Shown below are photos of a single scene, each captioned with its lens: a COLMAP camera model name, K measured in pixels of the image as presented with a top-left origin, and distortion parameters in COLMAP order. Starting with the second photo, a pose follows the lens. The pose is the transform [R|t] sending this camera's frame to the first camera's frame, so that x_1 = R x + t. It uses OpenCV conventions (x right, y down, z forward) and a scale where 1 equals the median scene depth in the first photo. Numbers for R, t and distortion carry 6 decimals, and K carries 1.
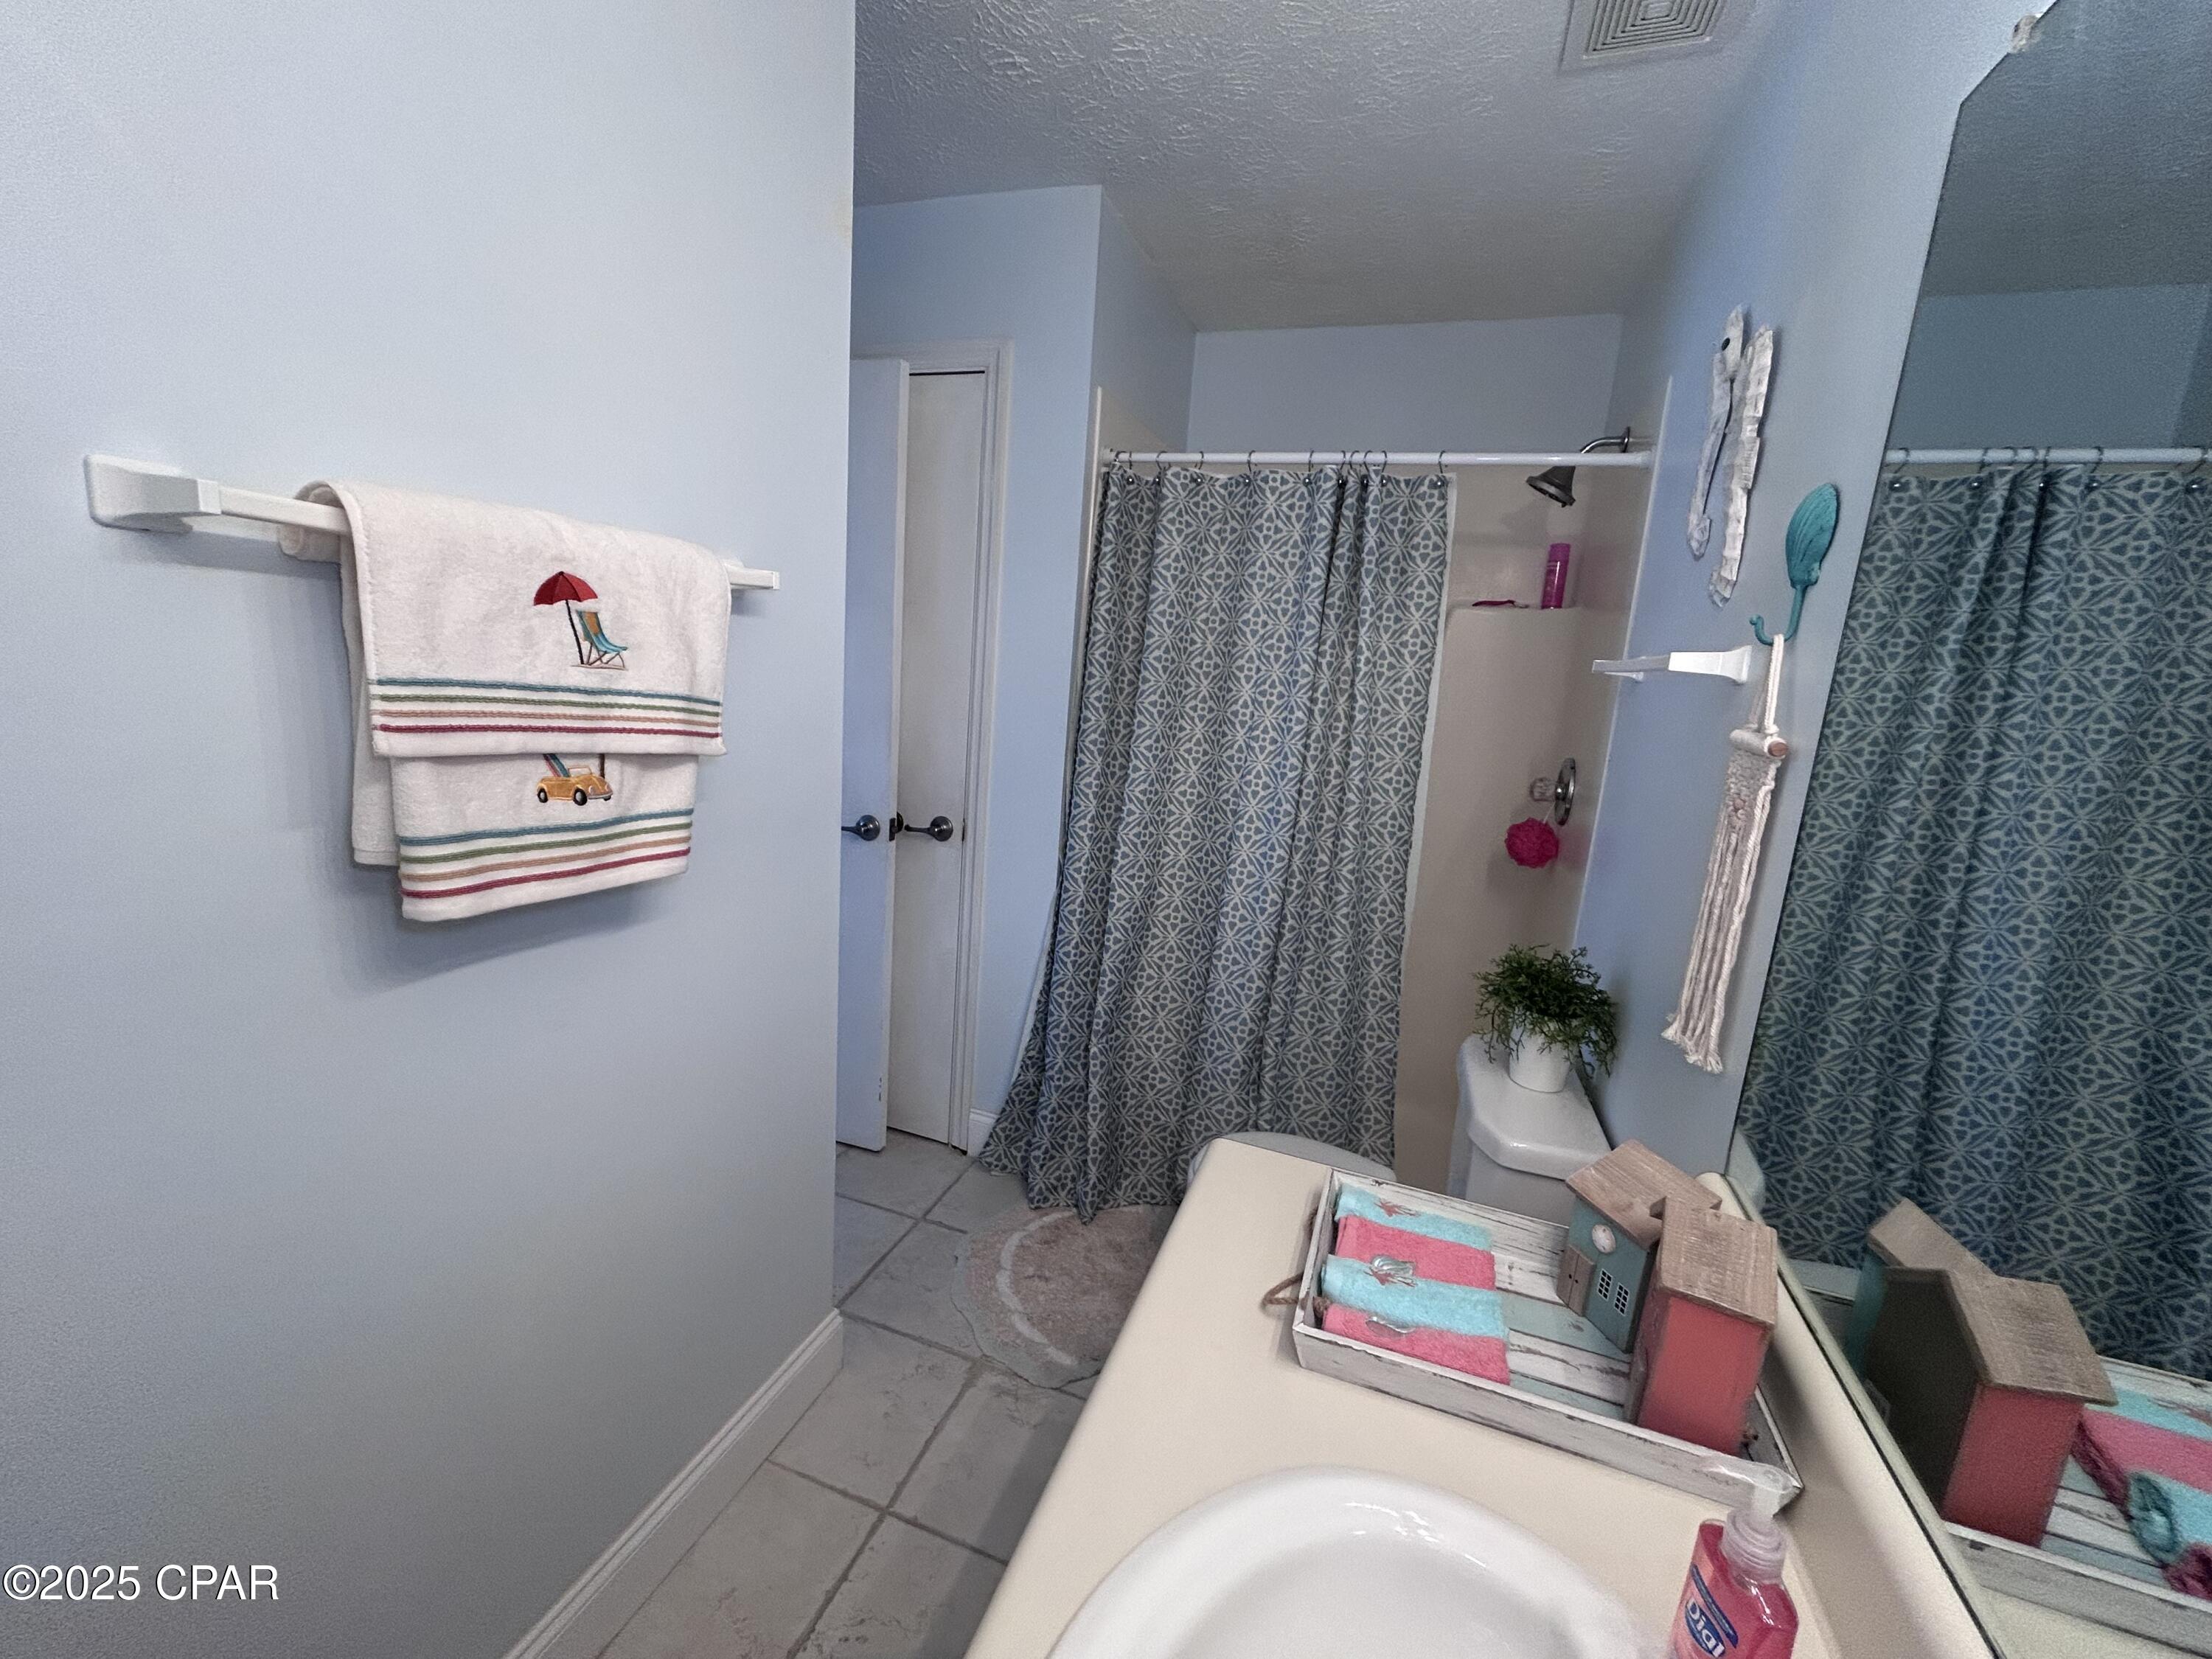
lens RADIAL K [[904.5, 0, 1102.9], [0, 904.5, 827.7], [0, 0, 1]] dist [-0.002036, 0.001223]
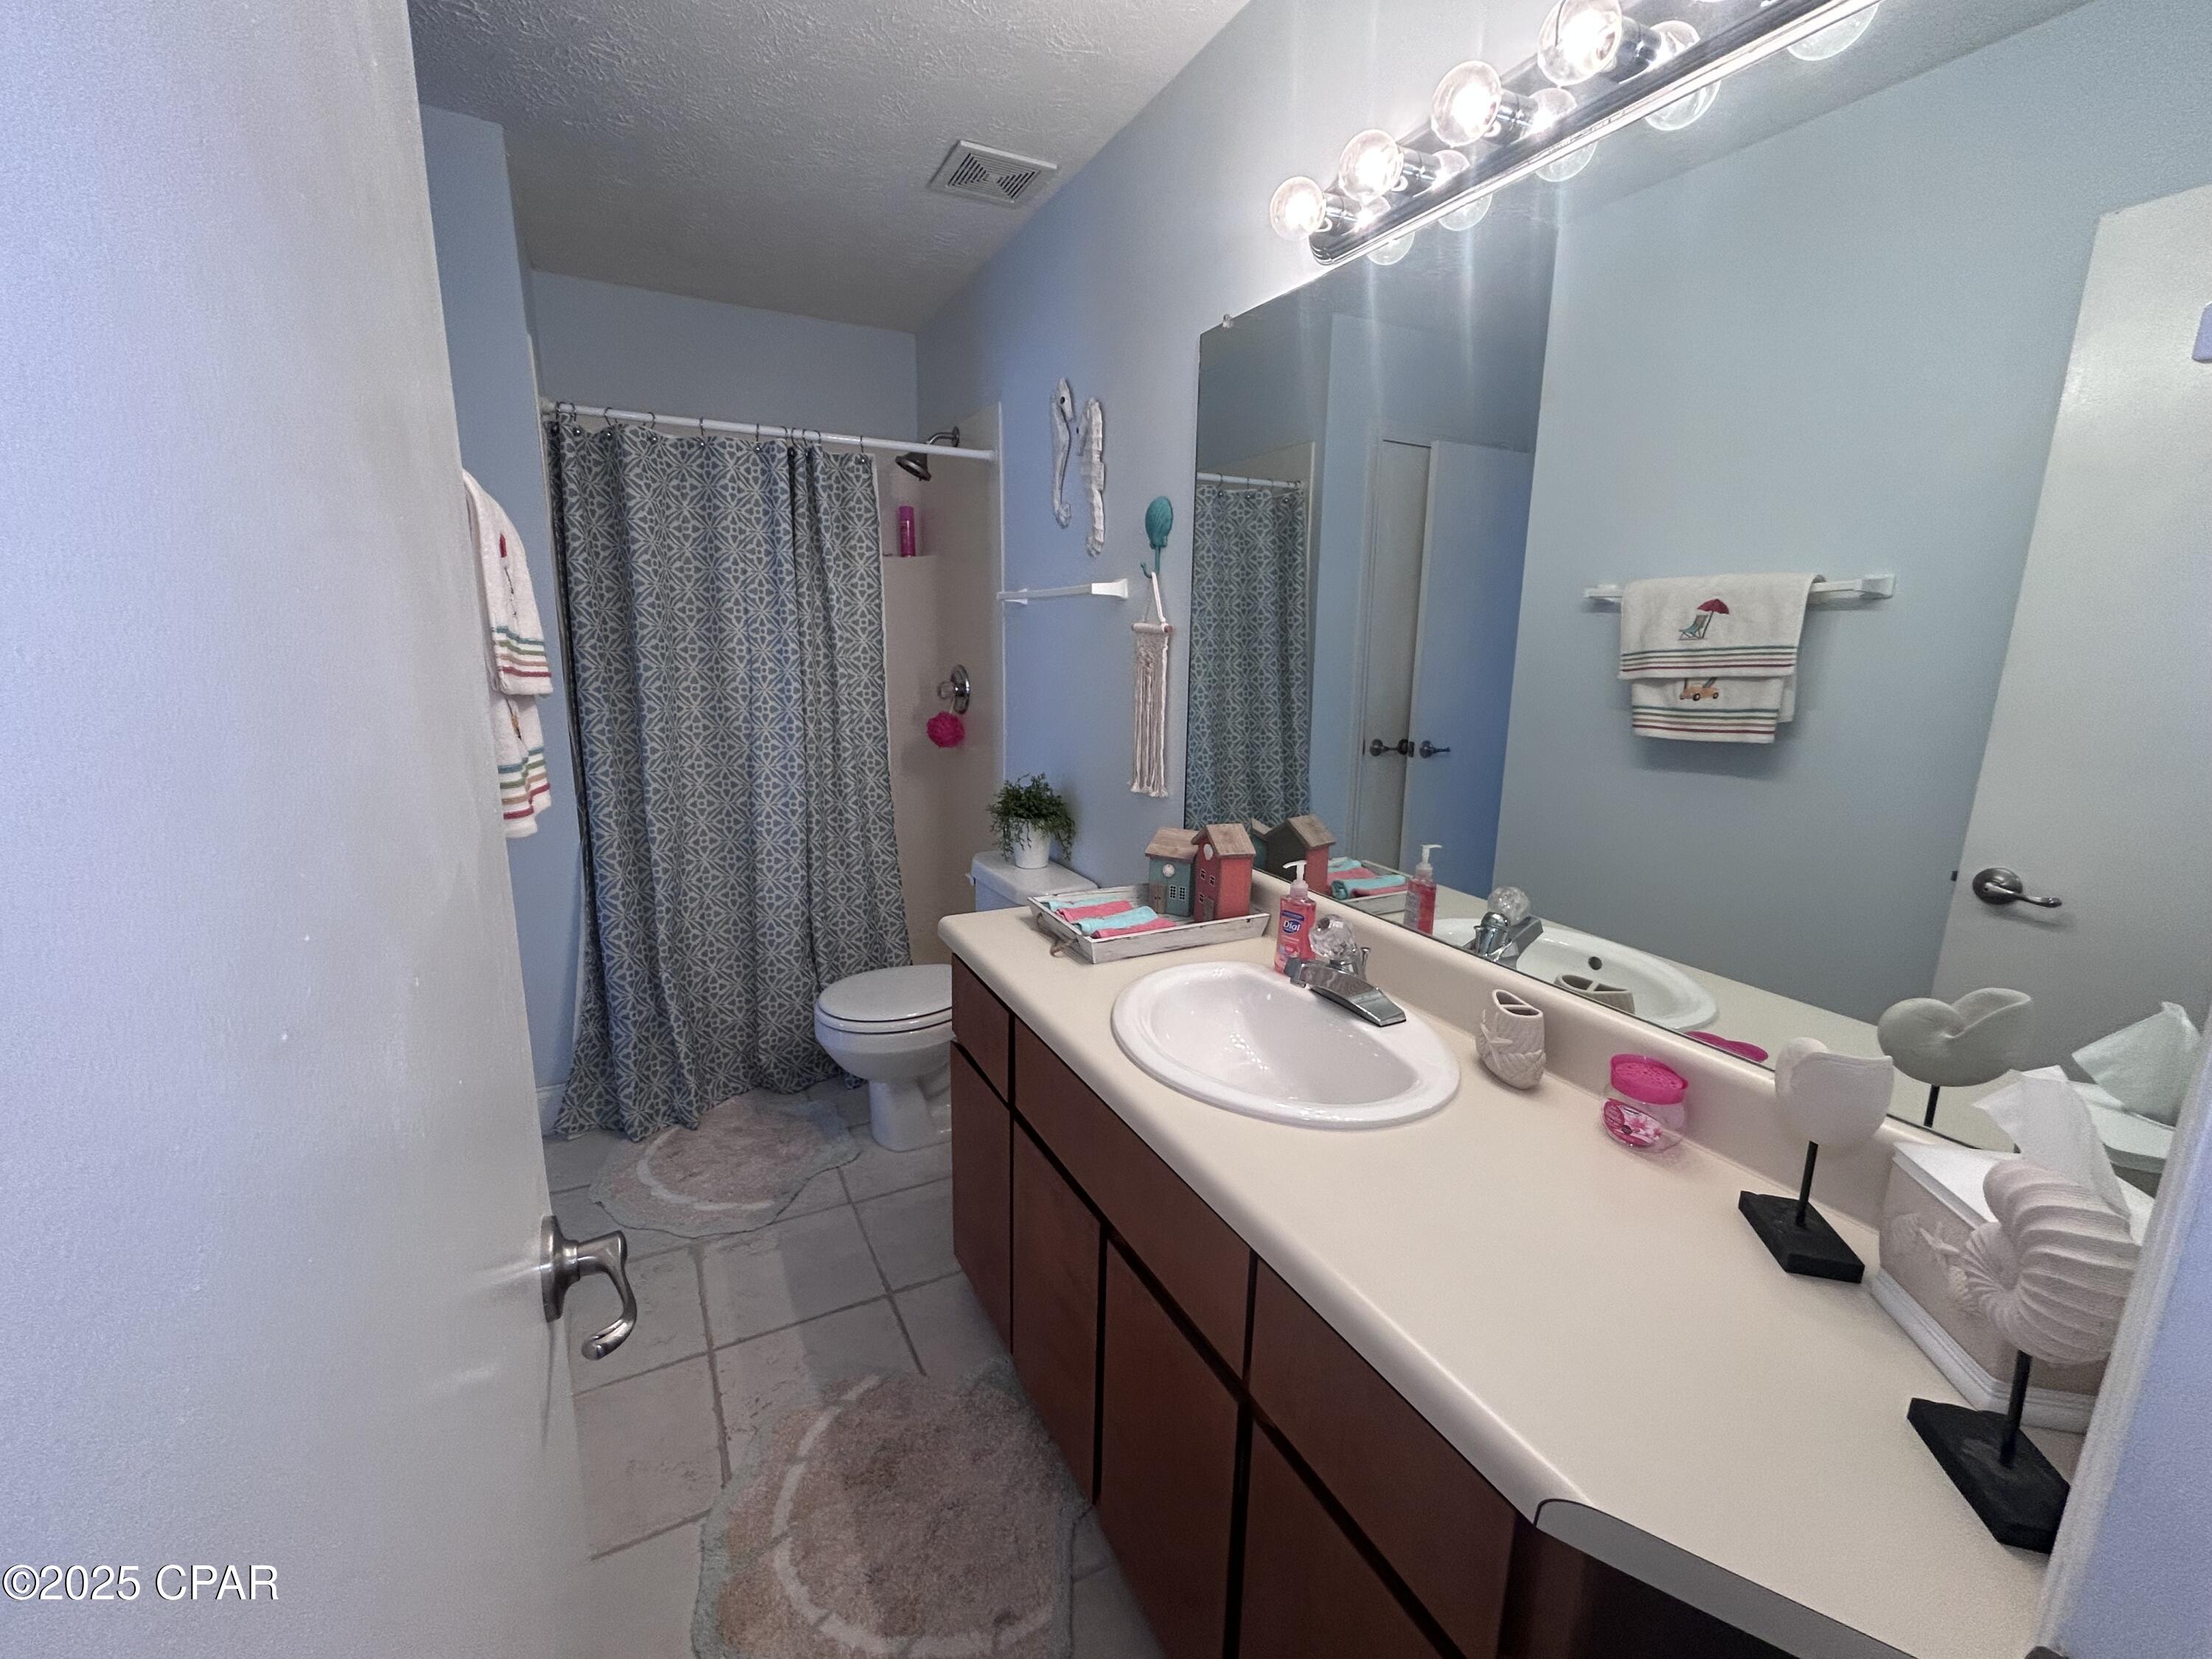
lens RADIAL K [[904.5, 0, 1103.2], [0, 904.5, 831.0], [0, 0, 1]] dist [-0.002036, 0.001223]
pose [[0.673090, -0.218203, 0.706638, -0.412005], [0.174903, 0.975345, 0.134578, 0.026658], [-0.718581, 0.033010, 0.694659, -0.137182]]
